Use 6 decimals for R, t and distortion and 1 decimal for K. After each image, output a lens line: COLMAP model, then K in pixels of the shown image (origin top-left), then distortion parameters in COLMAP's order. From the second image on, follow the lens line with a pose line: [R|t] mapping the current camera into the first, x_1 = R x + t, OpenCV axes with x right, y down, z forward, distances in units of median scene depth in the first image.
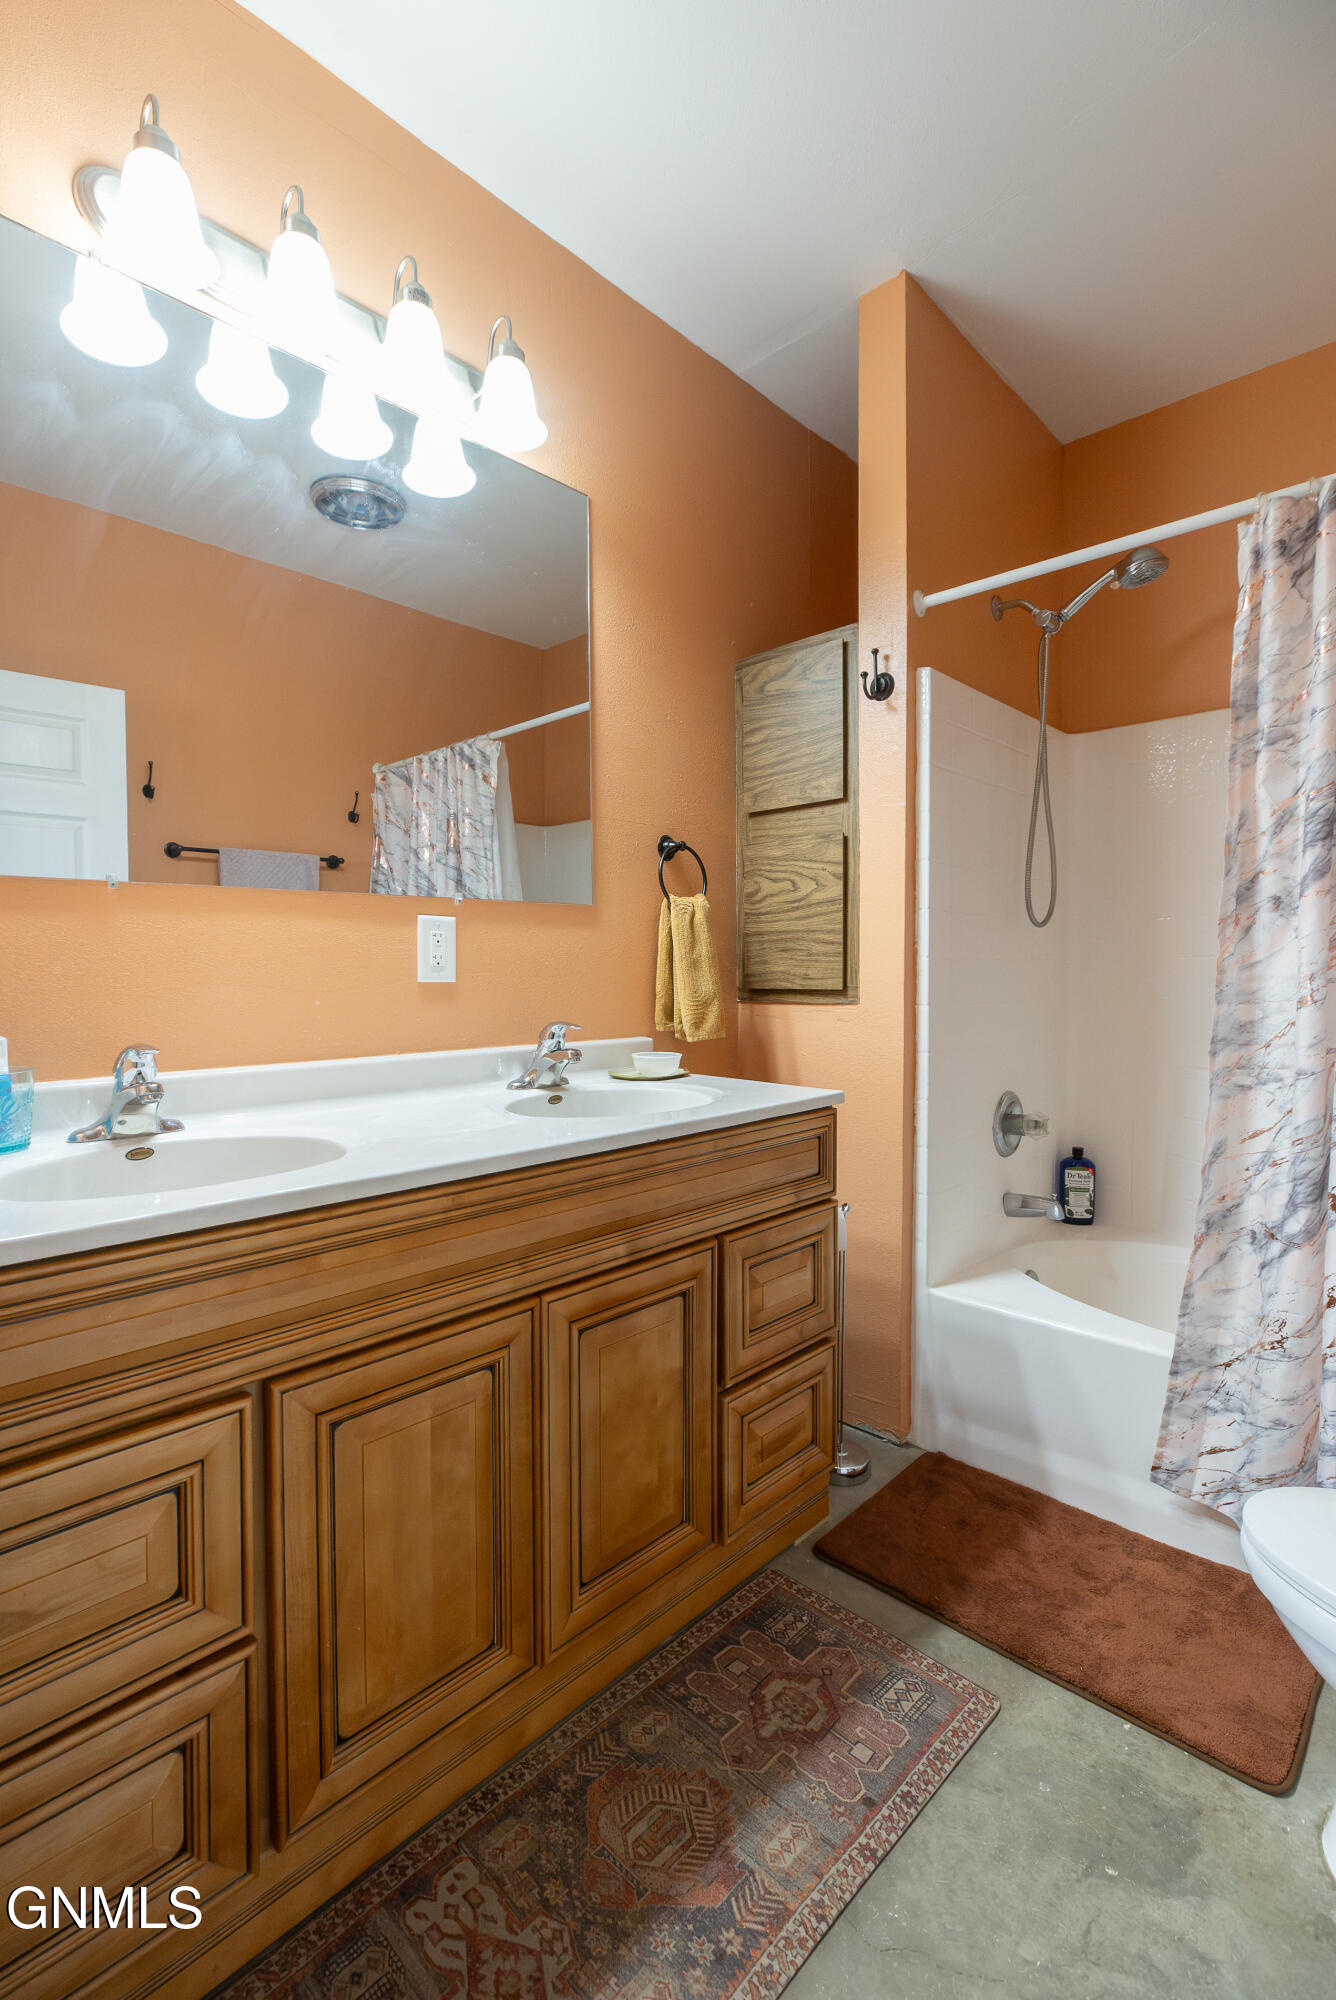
lens RADIAL K [[900.1, 0, 554.5], [0, 900.1, 945.6], [0, 0, 1]] dist [0.004267, 0.000992]
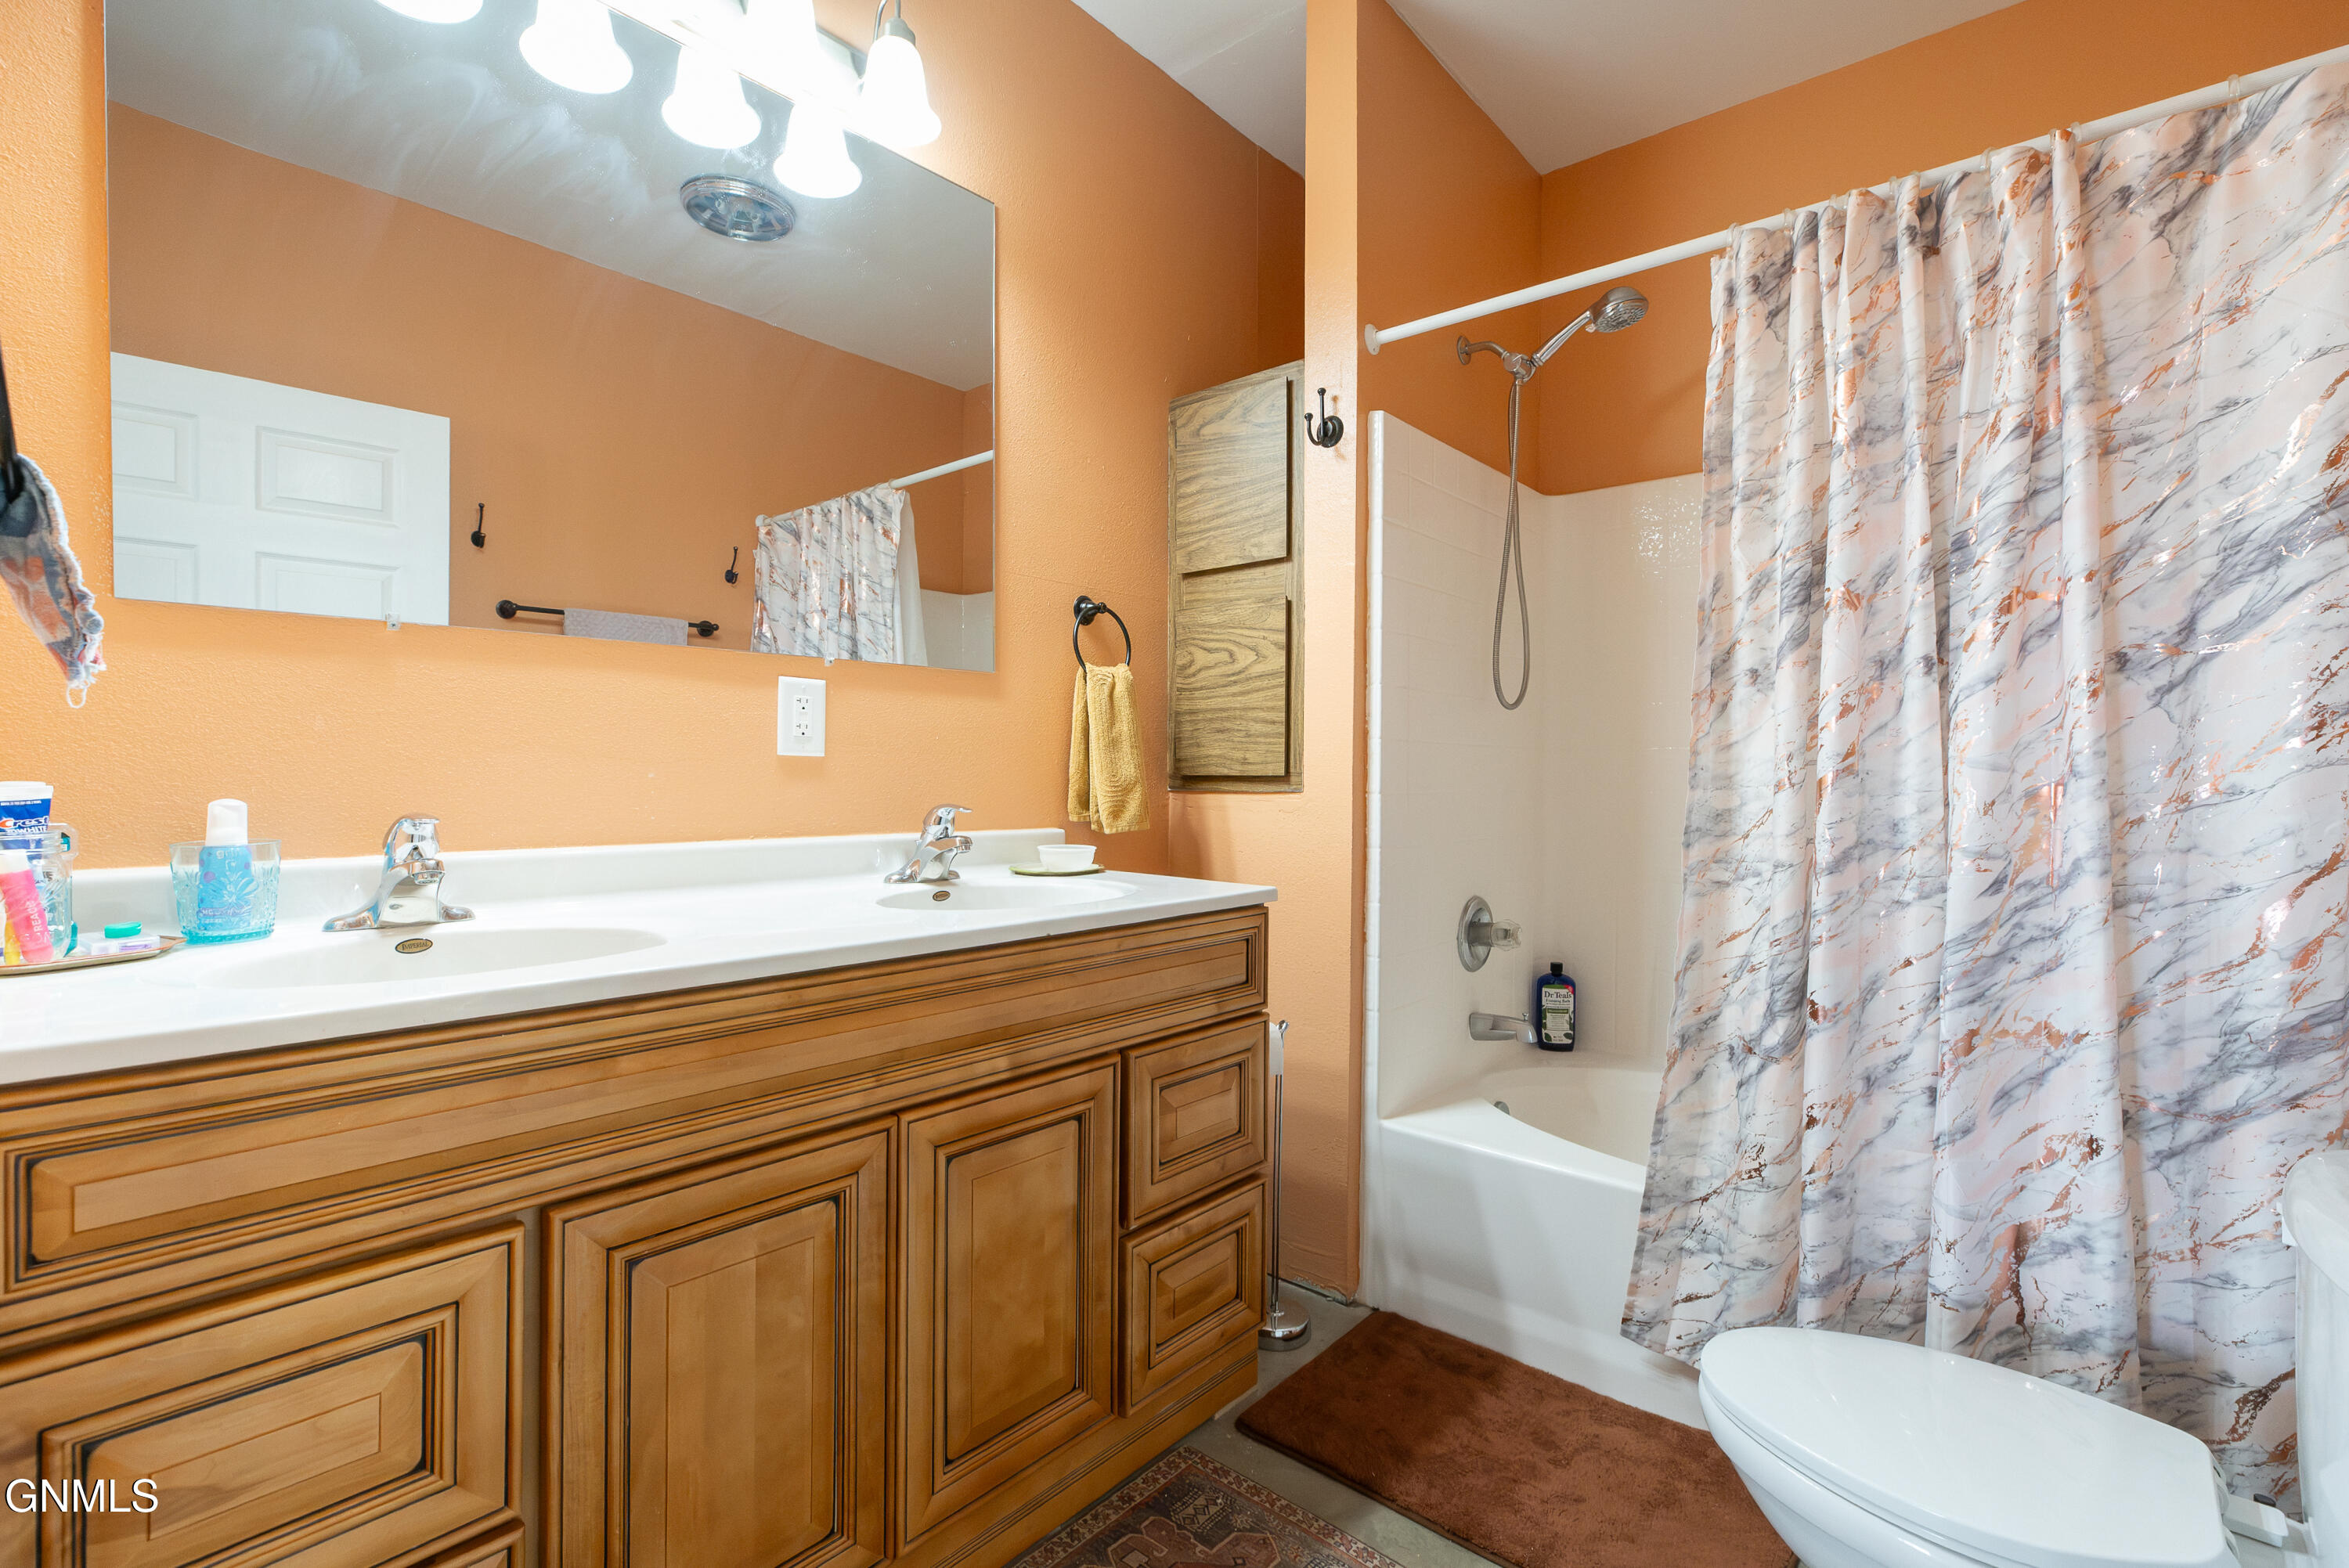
lens RADIAL K [[1057.0, 0, 1170.2], [0, 1057.0, 792.6], [0, 0, 1]] dist [0.004267, 0.000992]
pose [[0.998605, 0.009963, 0.051851, 0.168411], [-0.008572, 0.999599, -0.026995, 0.100743], [-0.052099, 0.026513, 0.998290, -0.014107]]
